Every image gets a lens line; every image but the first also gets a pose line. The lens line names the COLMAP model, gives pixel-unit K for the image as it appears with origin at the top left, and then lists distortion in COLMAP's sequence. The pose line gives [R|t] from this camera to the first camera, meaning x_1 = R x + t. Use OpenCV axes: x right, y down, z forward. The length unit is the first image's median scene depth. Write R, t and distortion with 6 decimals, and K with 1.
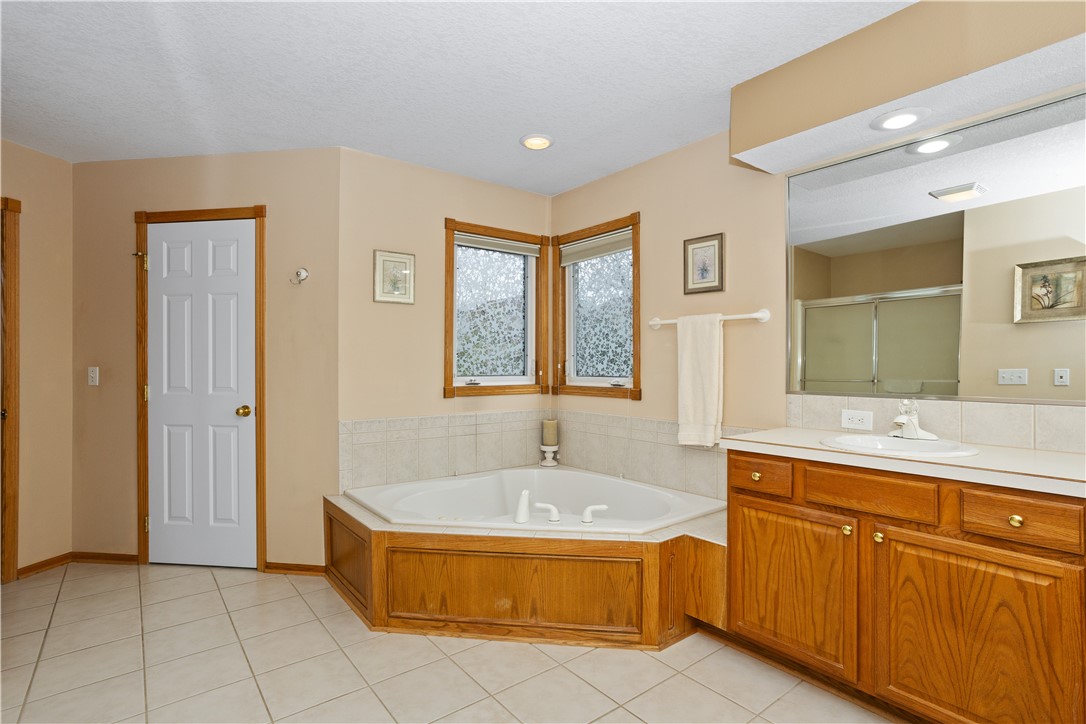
lens RADIAL K [[535.7, 0, 539.4], [0, 535.7, 363.2], [0, 0, 1]] dist [-0.036731, 0.021824]
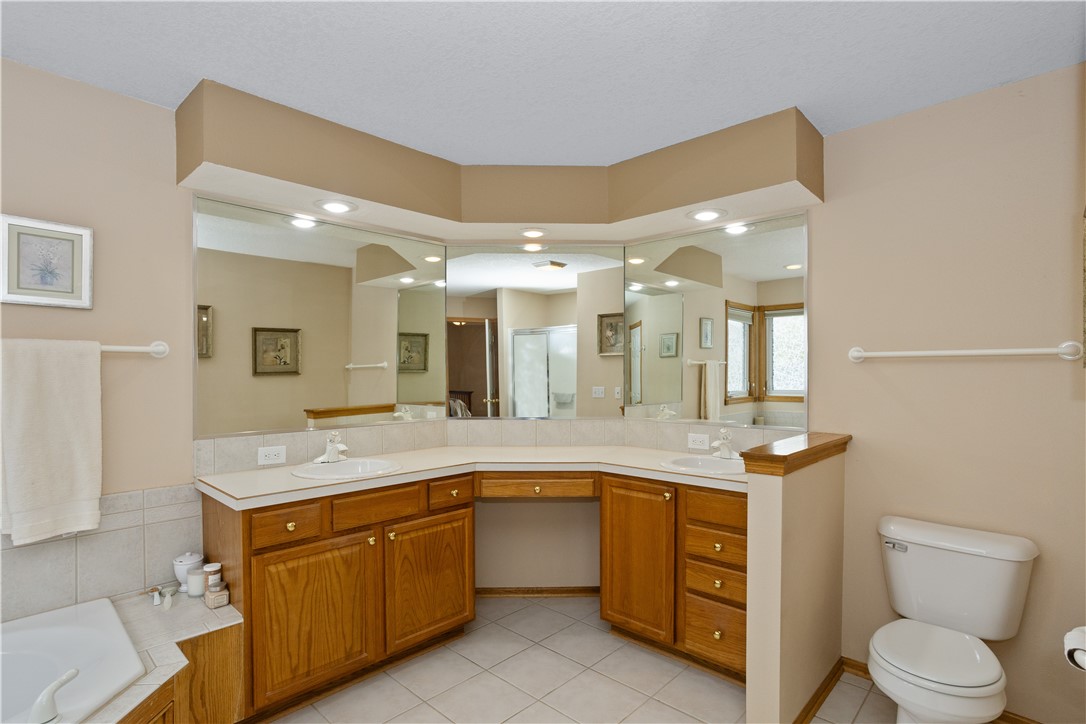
lens RADIAL K [[535.7, 0, 543.4], [0, 535.7, 377.1], [0, 0, 1]] dist [-0.036731, 0.021824]
pose [[-0.145378, -0.007099, 0.989351, -0.526933], [0.001513, 0.999971, 0.007397, -0.057270], [-0.989375, 0.002572, -0.145363, 0.584725]]
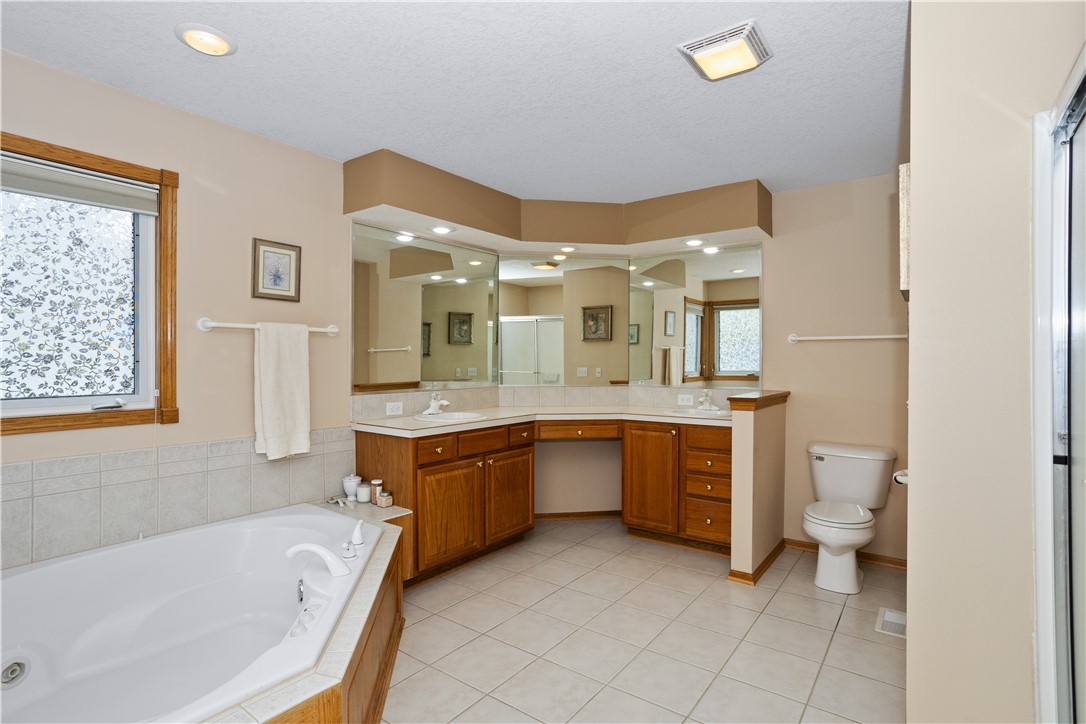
lens RADIAL K [[535.7, 0, 543.0], [0, 535.7, 362.4], [0, 0, 1]] dist [-0.036731, 0.021824]
pose [[-0.260745, 0.000396, 0.965408, -0.911125], [0.000001, 1.000000, -0.000410, -0.021449], [-0.965408, -0.000106, -0.260745, 0.946065]]
